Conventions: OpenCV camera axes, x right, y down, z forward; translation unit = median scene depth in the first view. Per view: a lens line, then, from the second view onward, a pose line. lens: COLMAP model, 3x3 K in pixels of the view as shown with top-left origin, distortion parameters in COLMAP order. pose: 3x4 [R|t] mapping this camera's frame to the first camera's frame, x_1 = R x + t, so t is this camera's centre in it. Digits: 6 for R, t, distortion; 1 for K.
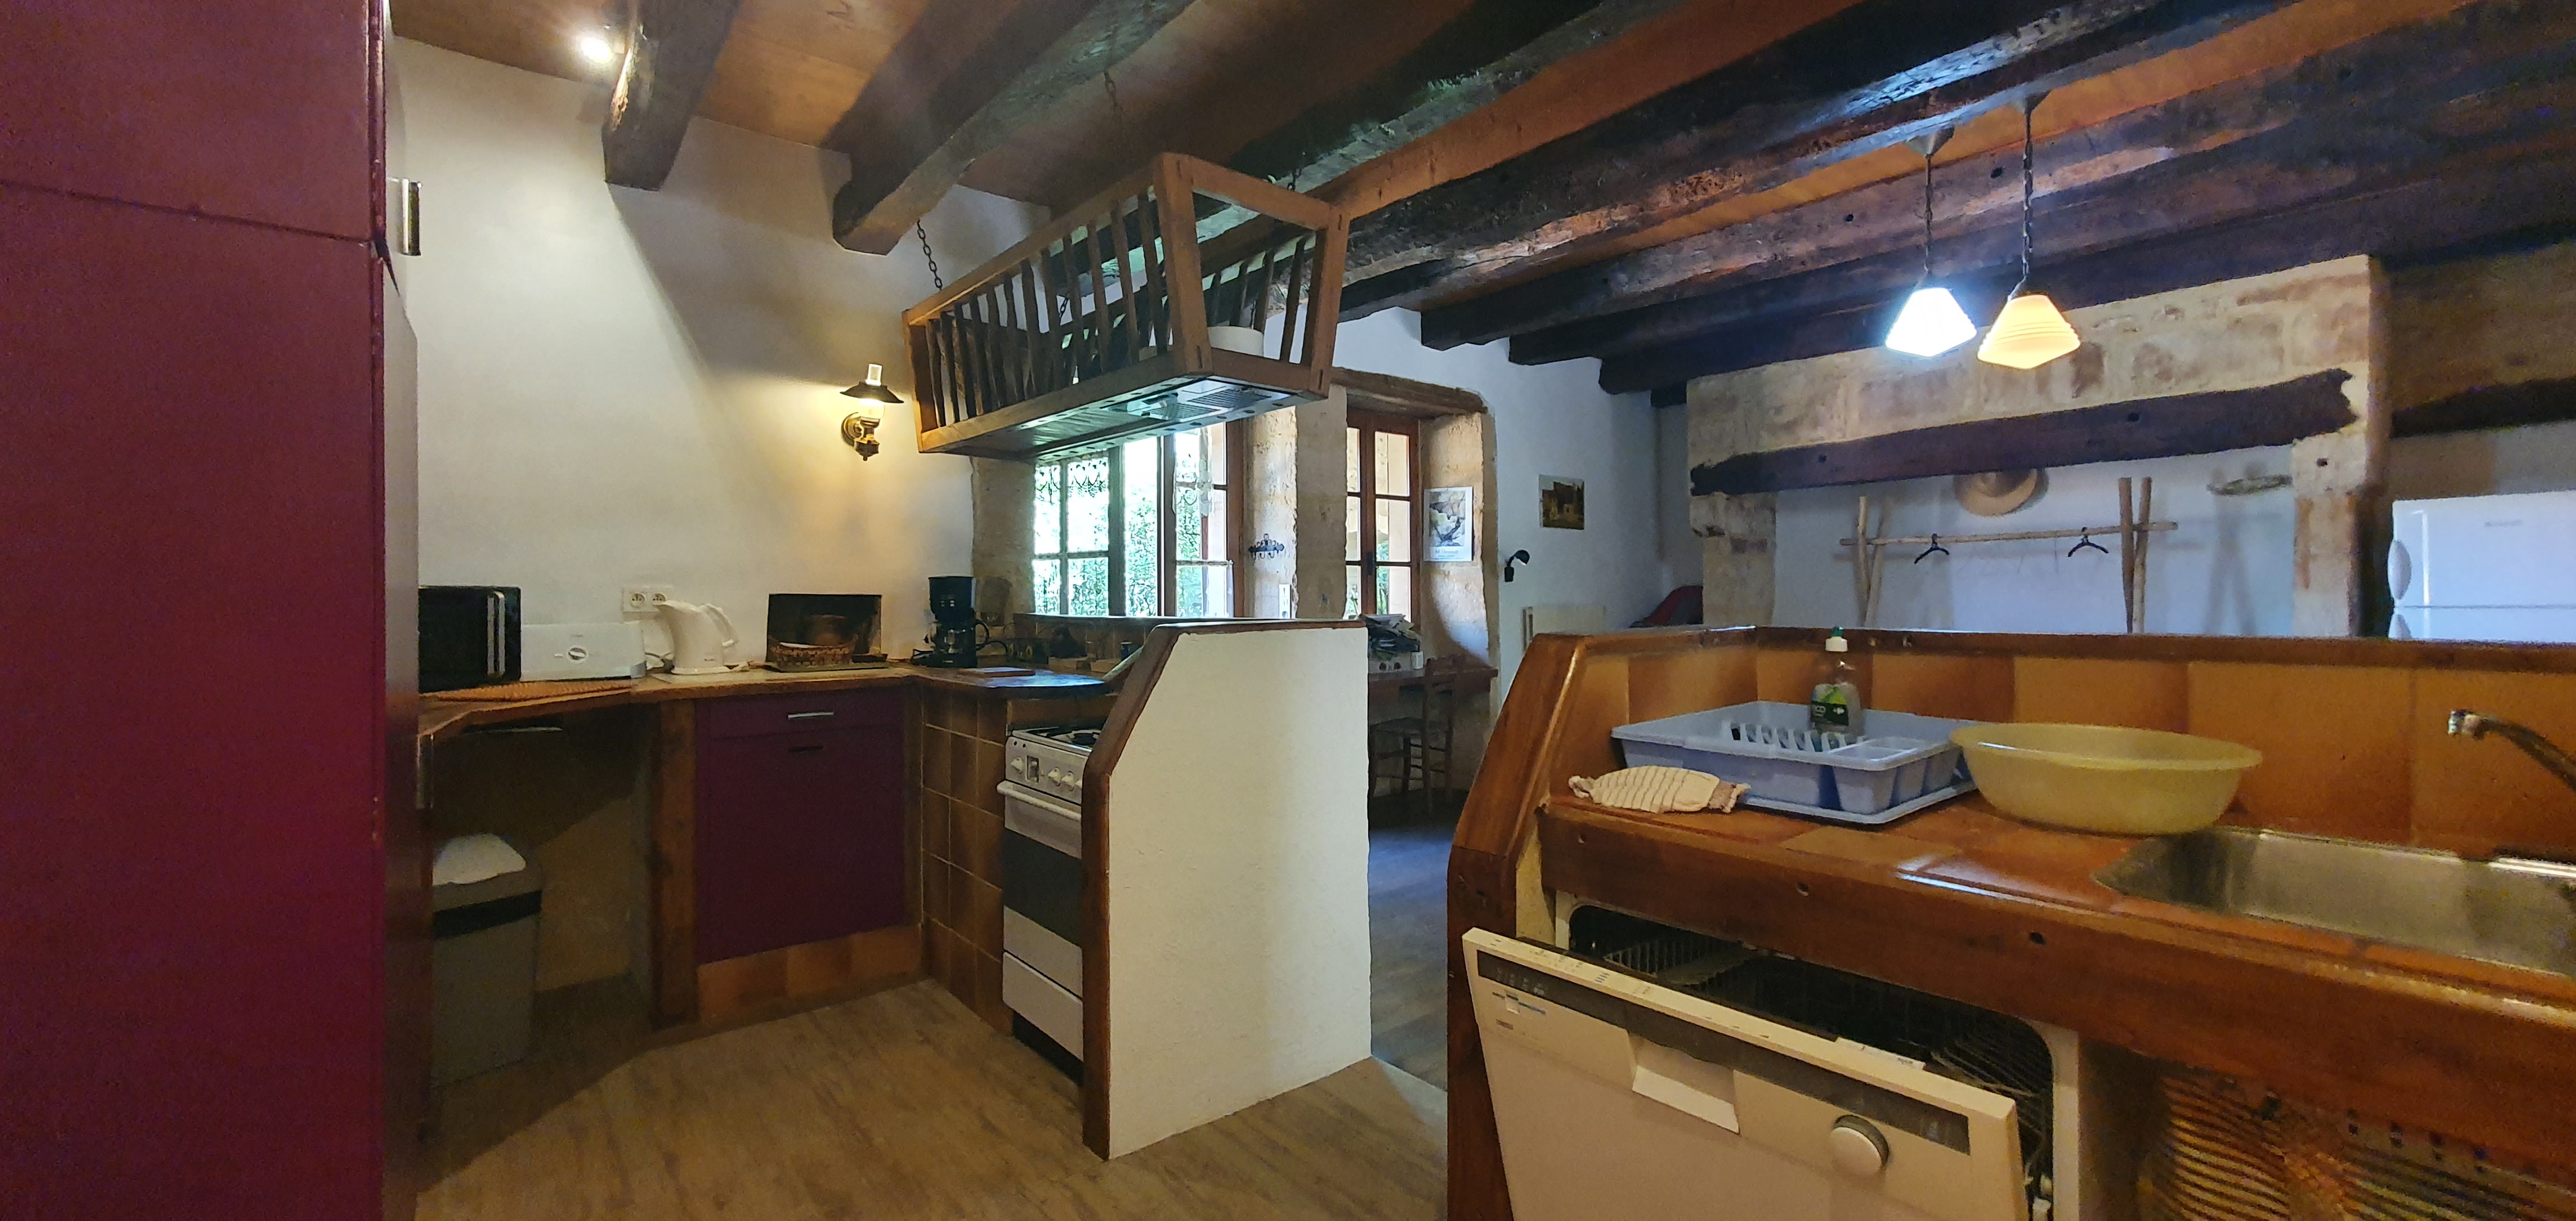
lens RADIAL K [[1019.3, 0, 1287.0], [0, 1019.3, 599.8], [0, 0, 1]] dist [0.003951, -0.000145]
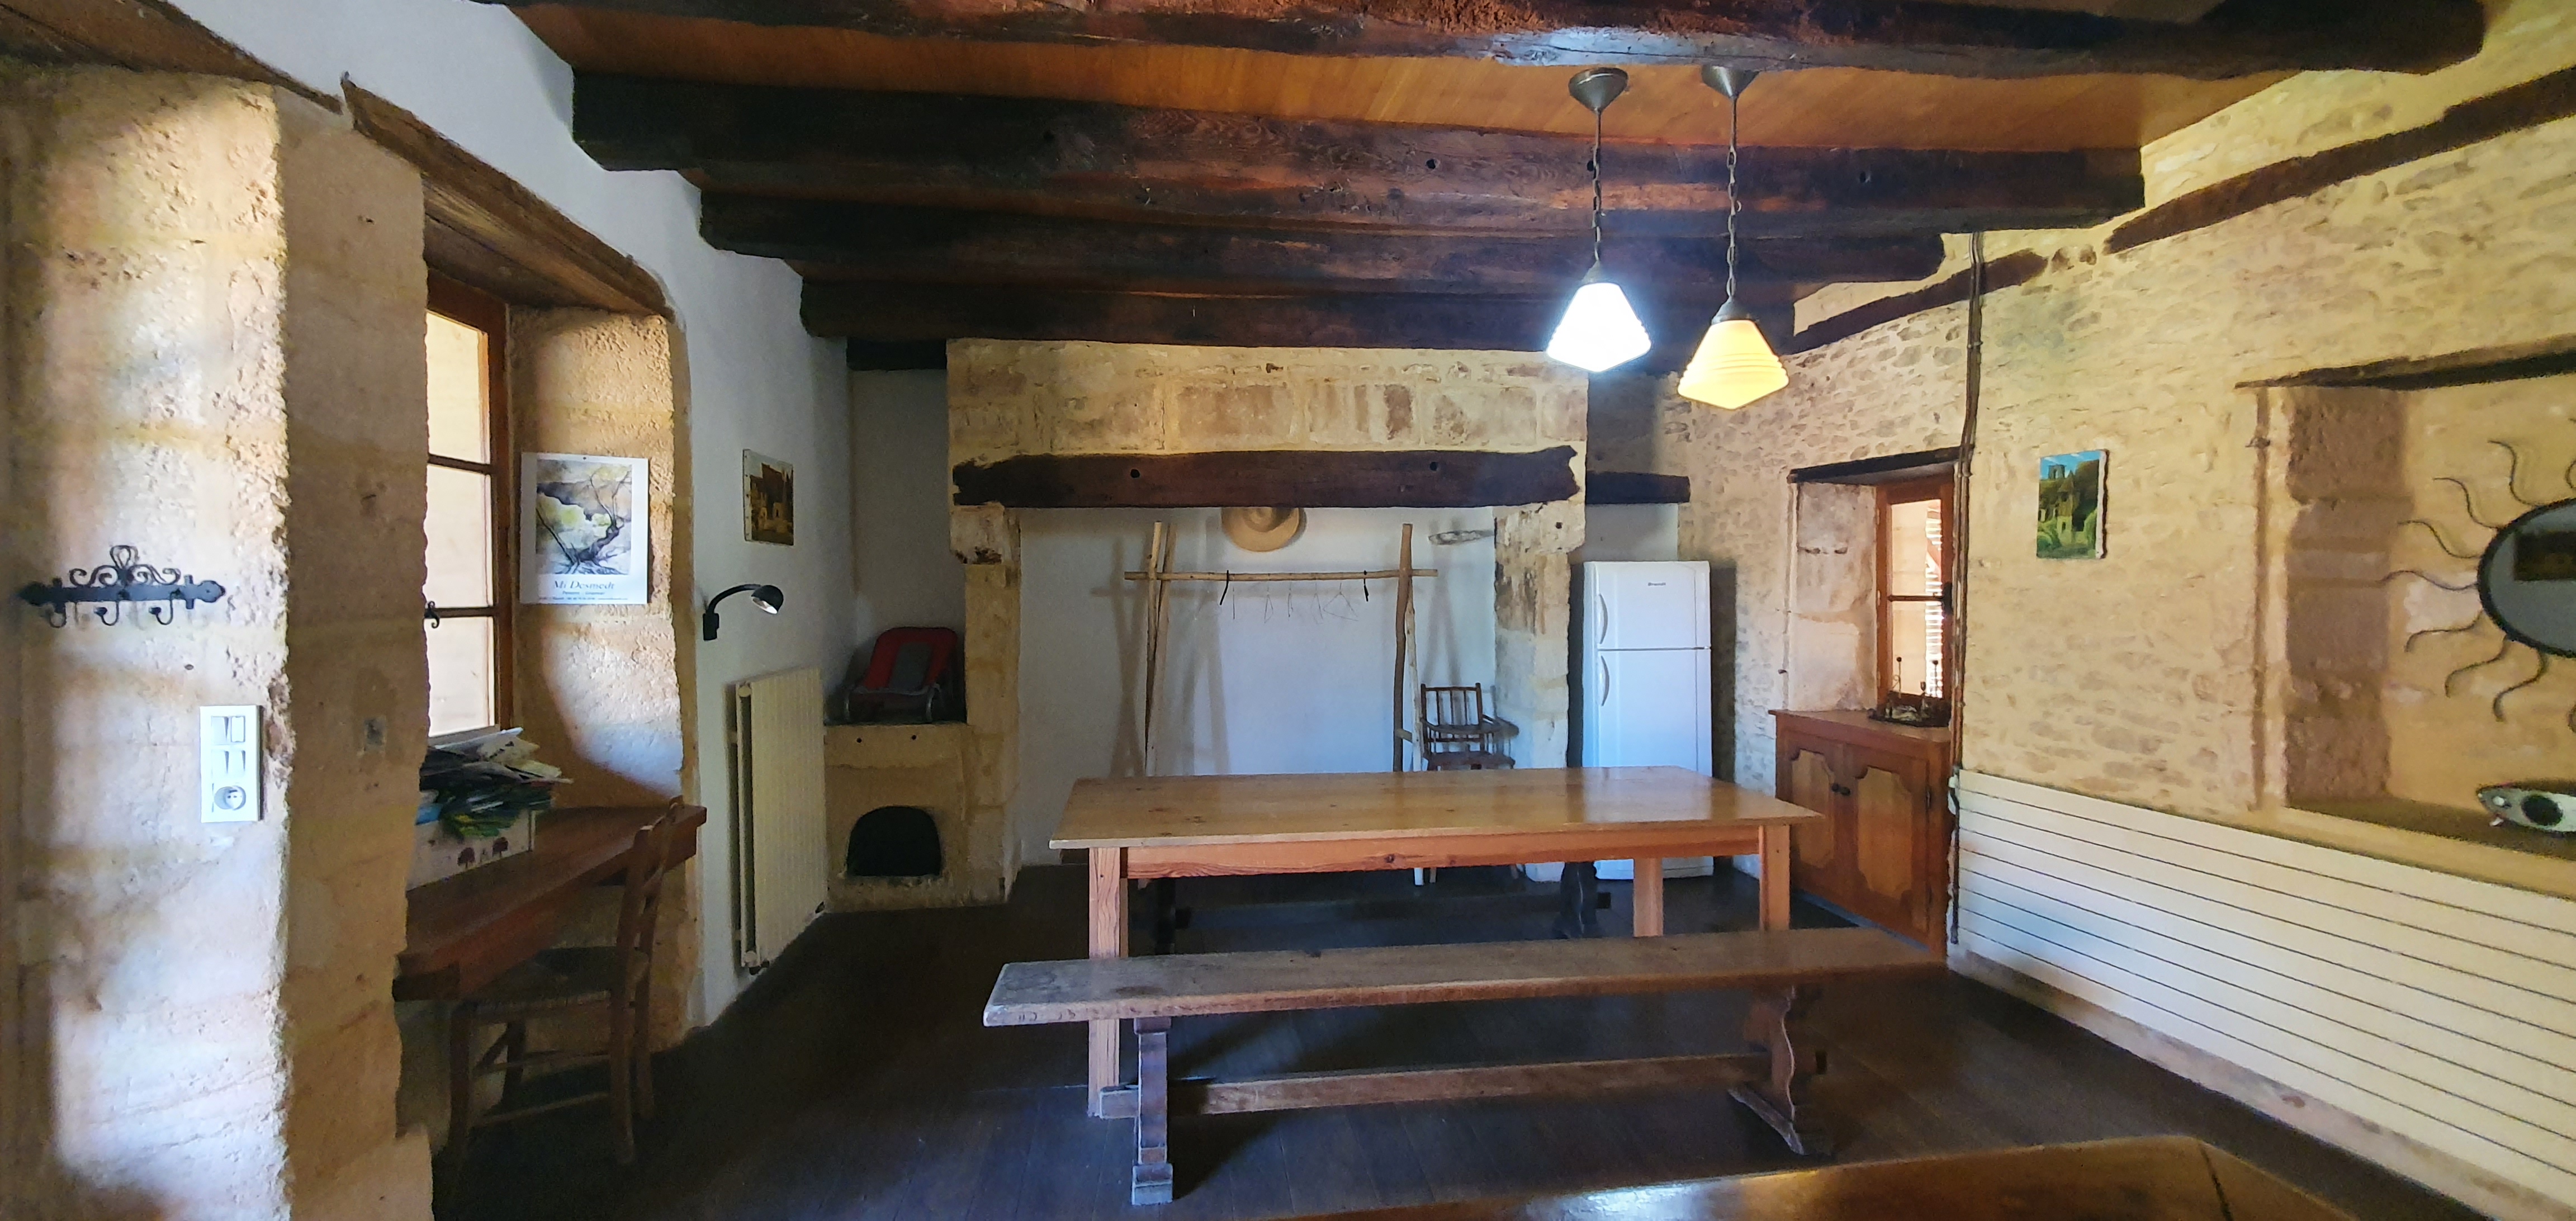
lens RADIAL K [[1019.3, 0, 1275.6], [0, 1019.3, 593.7], [0, 0, 1]] dist [0.003951, -0.000145]
pose [[0.520578, -0.004661, 0.853802, -0.096664], [0.007755, 0.999970, 0.000730, -0.043709], [-0.853779, 0.006241, 0.520598, 0.490314]]
